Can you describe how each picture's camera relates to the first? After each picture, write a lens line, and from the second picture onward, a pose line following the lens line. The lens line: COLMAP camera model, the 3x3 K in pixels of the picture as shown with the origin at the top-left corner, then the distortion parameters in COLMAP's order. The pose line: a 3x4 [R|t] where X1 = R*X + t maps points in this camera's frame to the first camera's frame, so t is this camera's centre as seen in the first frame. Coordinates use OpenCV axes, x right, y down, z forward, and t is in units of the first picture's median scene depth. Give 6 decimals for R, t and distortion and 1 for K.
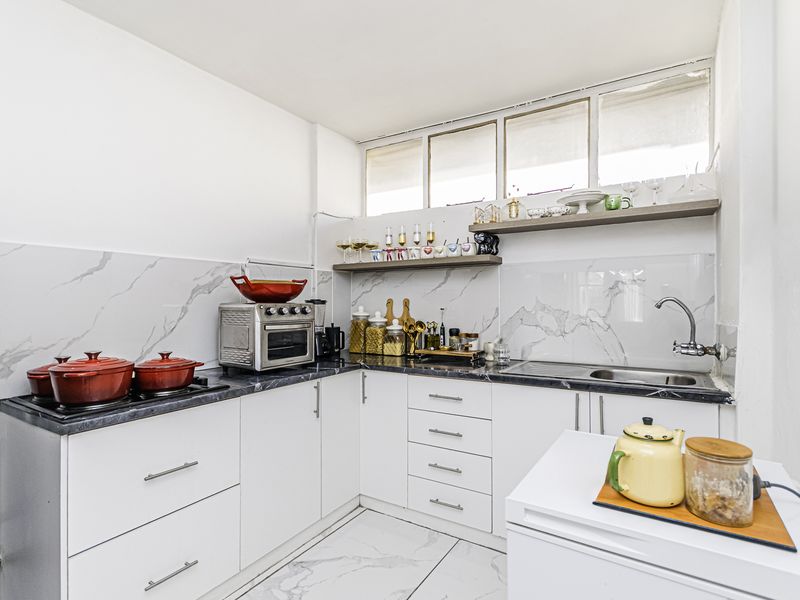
lens RADIAL K [[410.1, 0, 400.0], [0, 410.1, 300.0], [0, 0, 1]] dist [-0.001619, -0.000884]
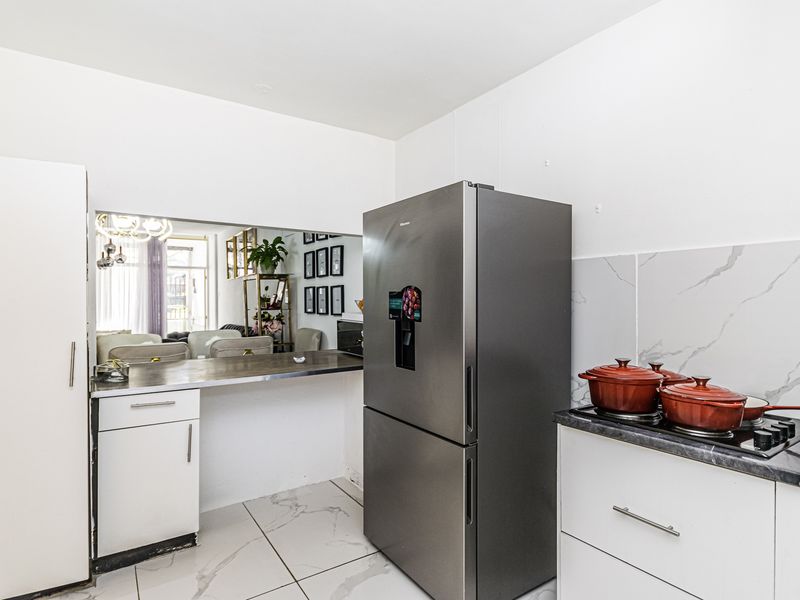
lens RADIAL K [[441.5, 0, 400.0], [0, 441.5, 300.0], [0, 0, 1]] dist [0.001358, 0.000064]
pose [[-0.396571, -0.001066, -0.918004, 0.361315], [0.008628, 0.999951, -0.004888, -0.012900], [0.917964, -0.009859, -0.396542, 0.768154]]
